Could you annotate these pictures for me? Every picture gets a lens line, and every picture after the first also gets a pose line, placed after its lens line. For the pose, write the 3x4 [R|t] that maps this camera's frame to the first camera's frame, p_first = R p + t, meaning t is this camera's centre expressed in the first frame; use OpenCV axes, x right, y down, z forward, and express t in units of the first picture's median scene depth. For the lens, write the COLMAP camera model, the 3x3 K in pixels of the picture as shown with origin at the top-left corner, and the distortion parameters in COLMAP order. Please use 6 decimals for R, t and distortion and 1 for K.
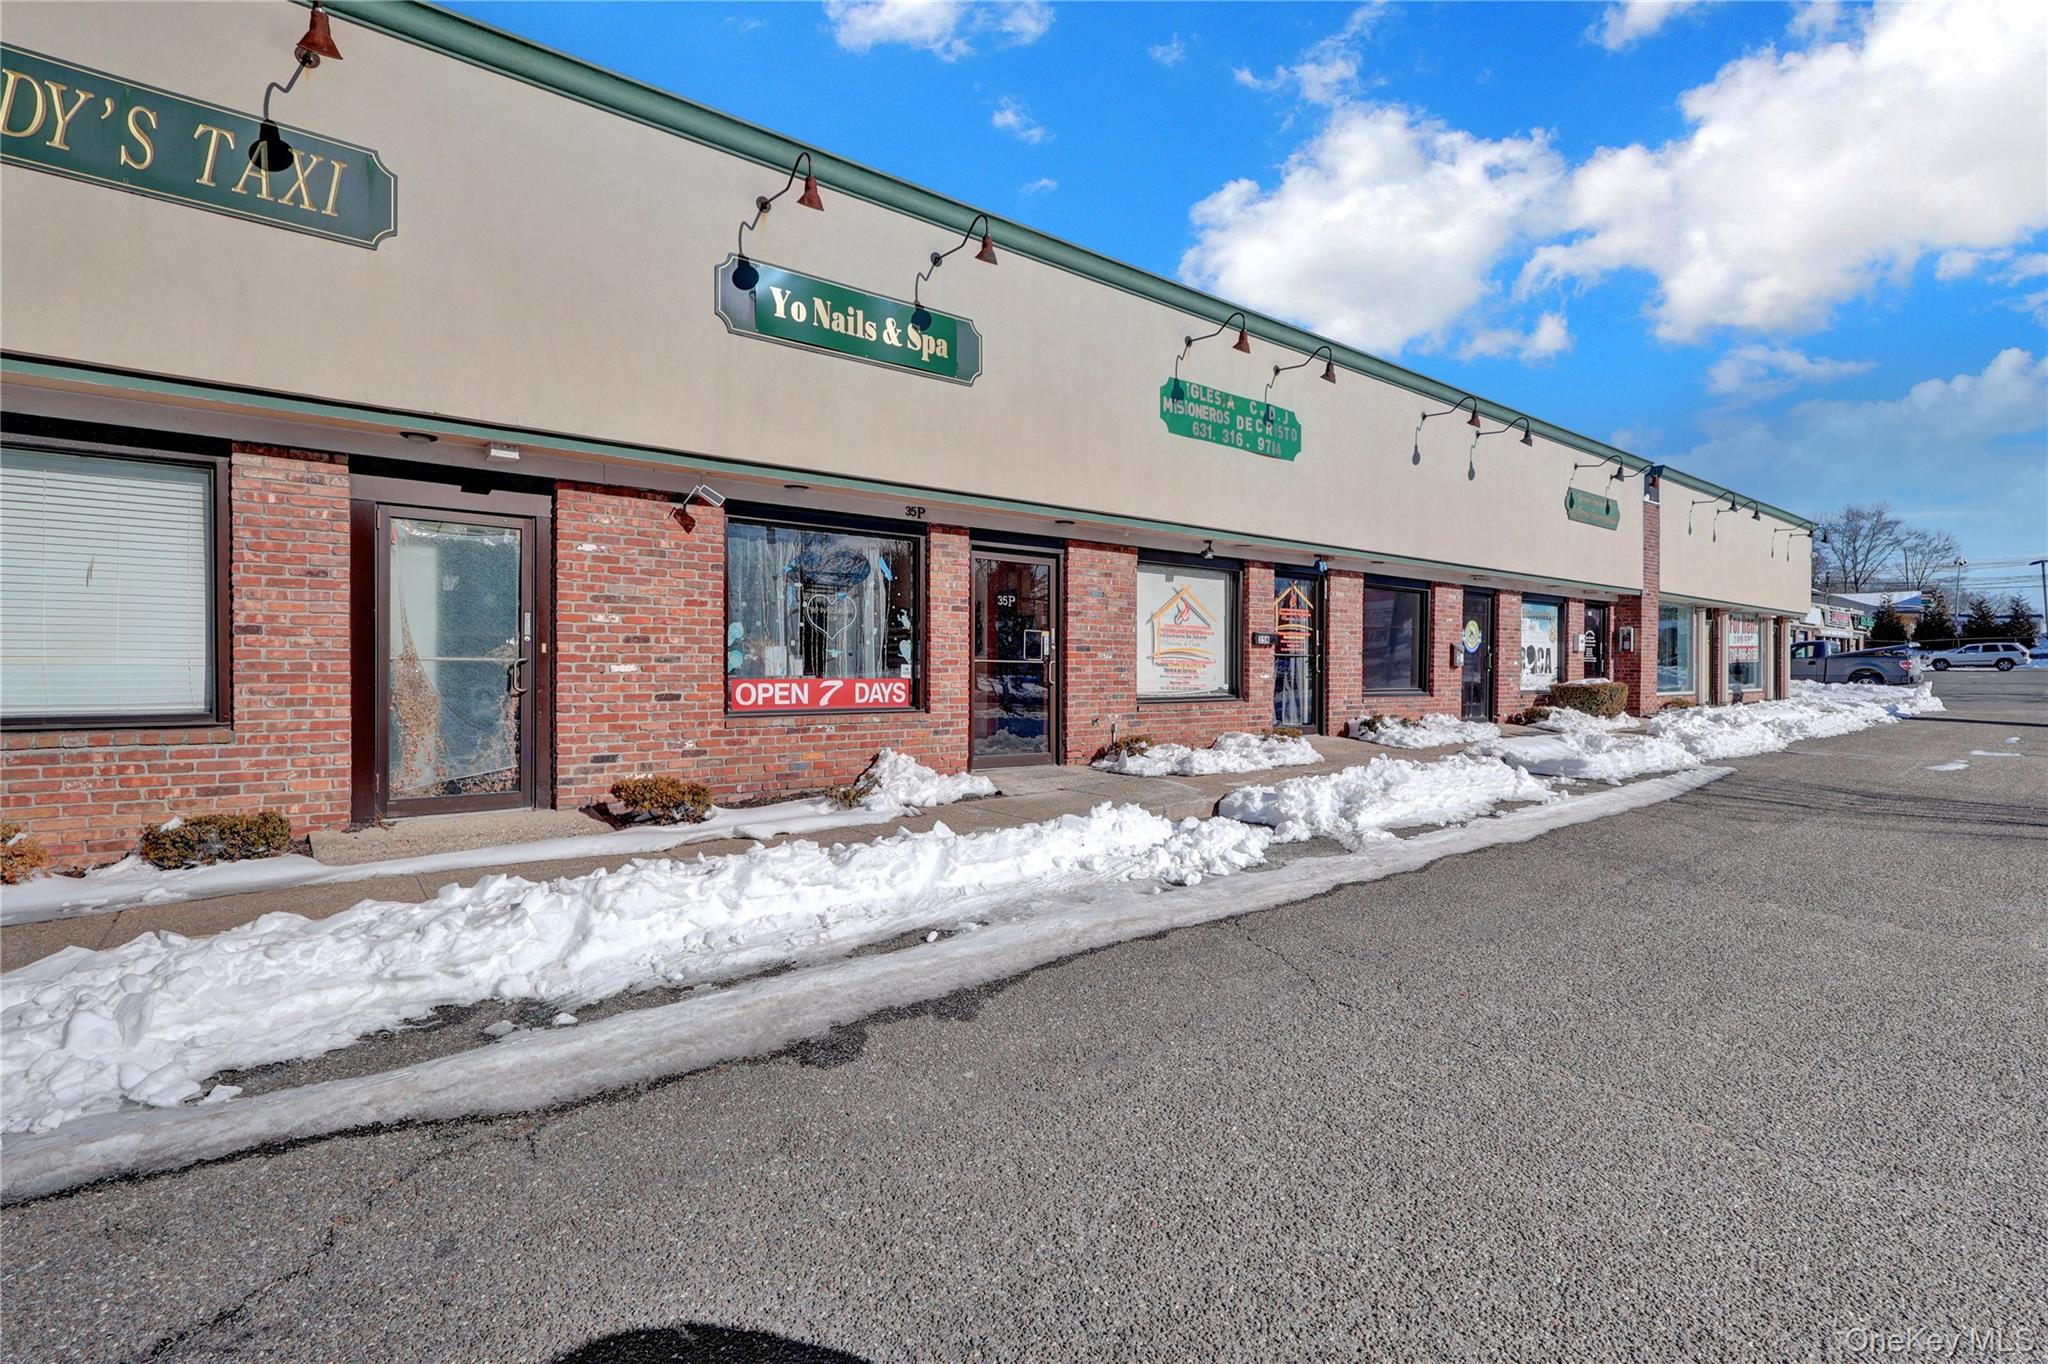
lens RADIAL K [[956.7, 0, 1022.2], [0, 956.7, 685.2], [0, 0, 1]] dist [-0.000762, 0.000931]
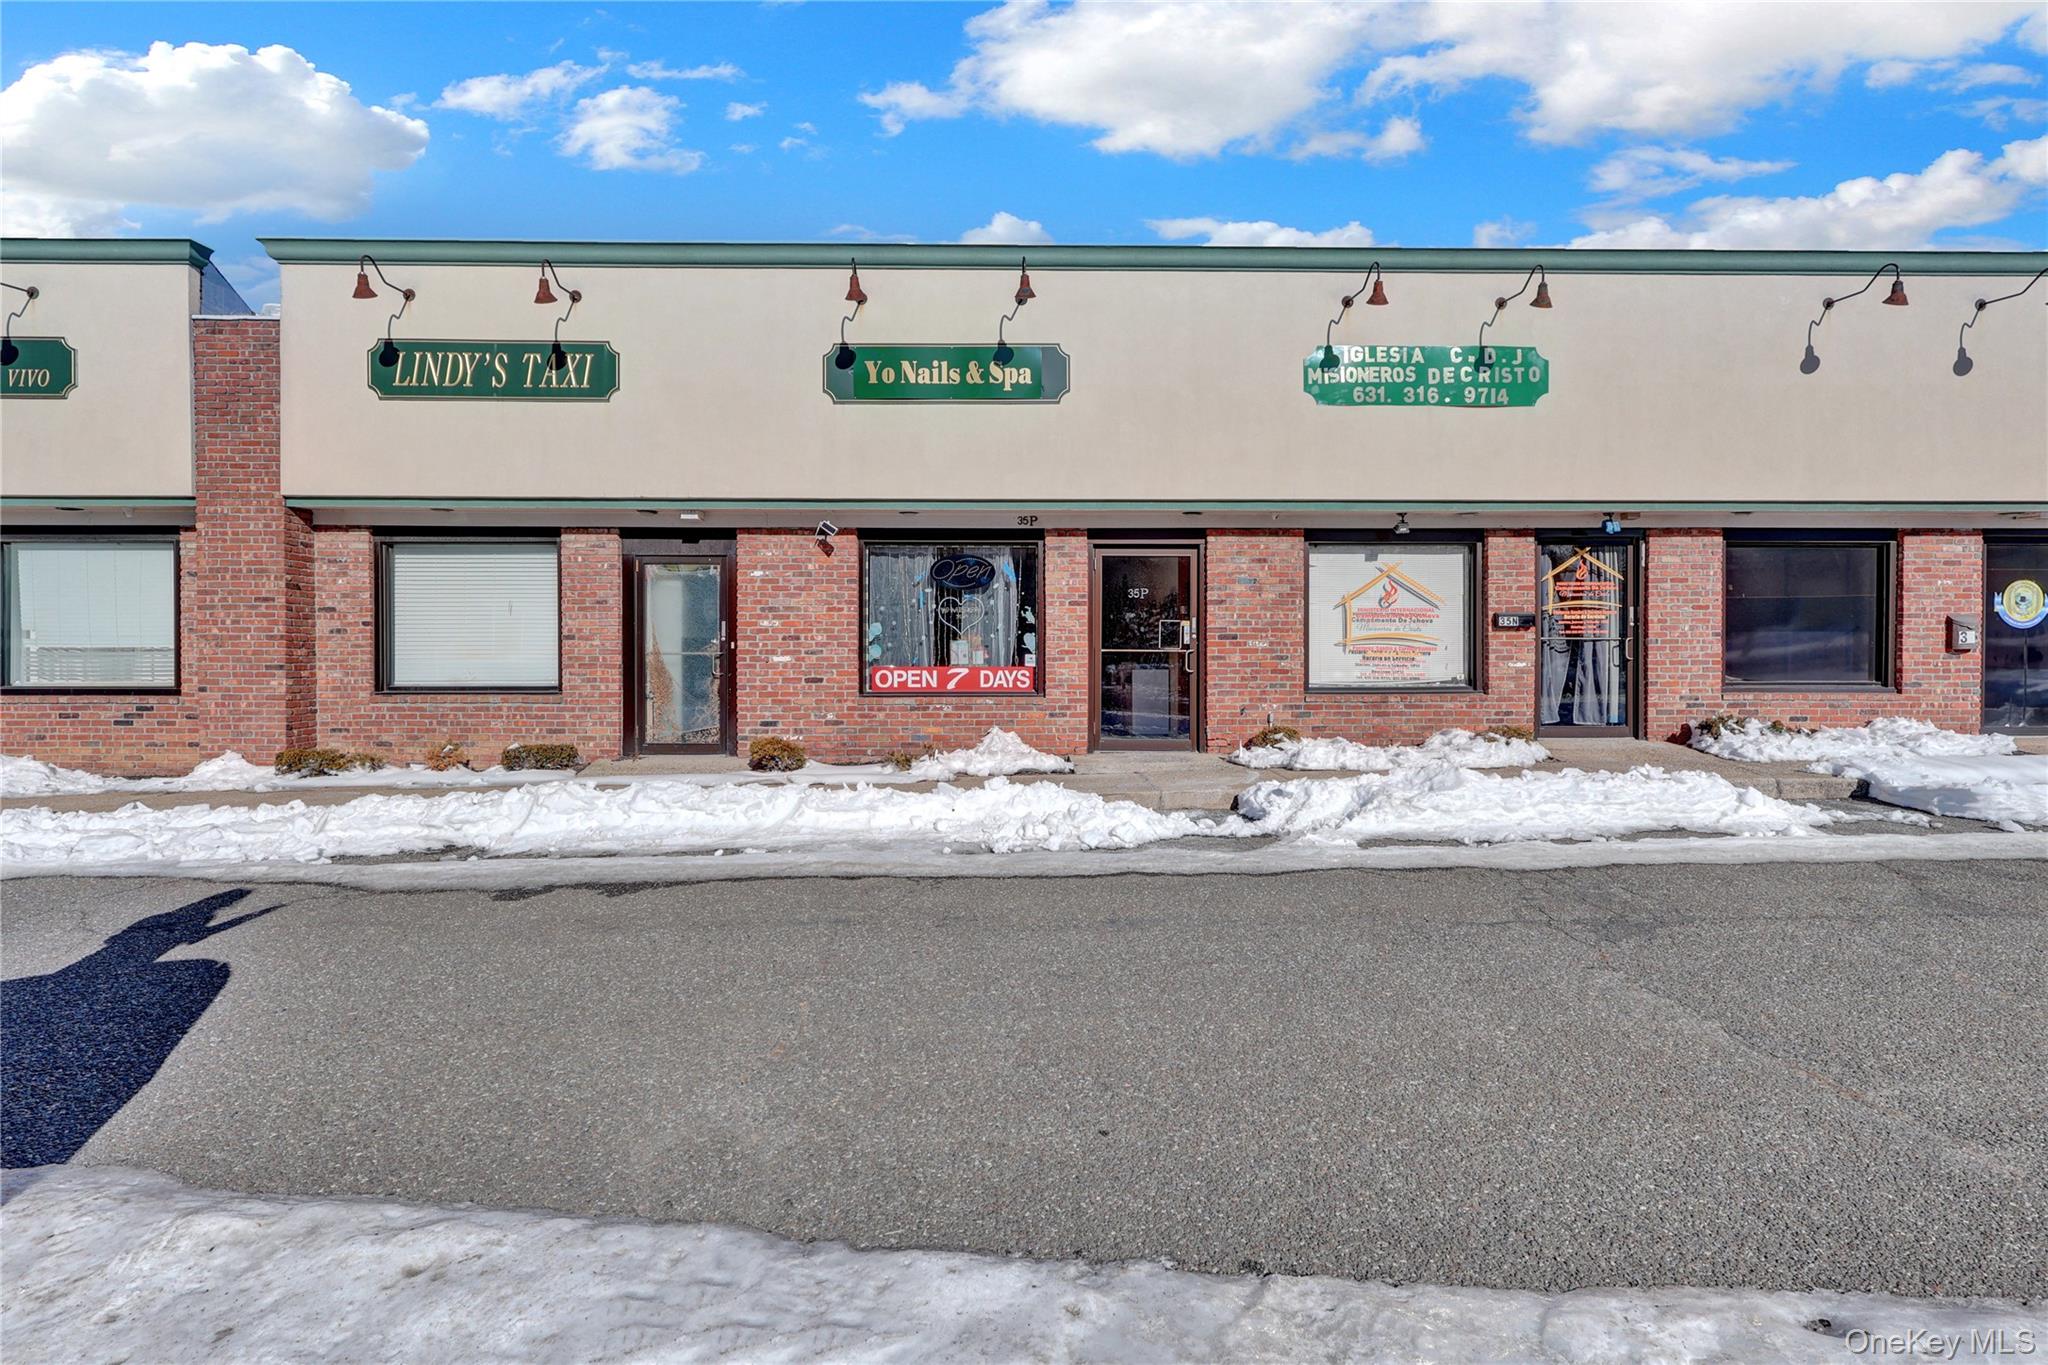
lens RADIAL K [[956.7, 0, 1019.0], [0, 956.7, 673.4], [0, 0, 1]] dist [-0.000762, 0.000931]
pose [[0.794467, 0.004410, -0.607292, 0.625665], [-0.005604, 0.999984, -0.000070, 0.001374], [0.607282, 0.003459, 0.794479, 0.097356]]
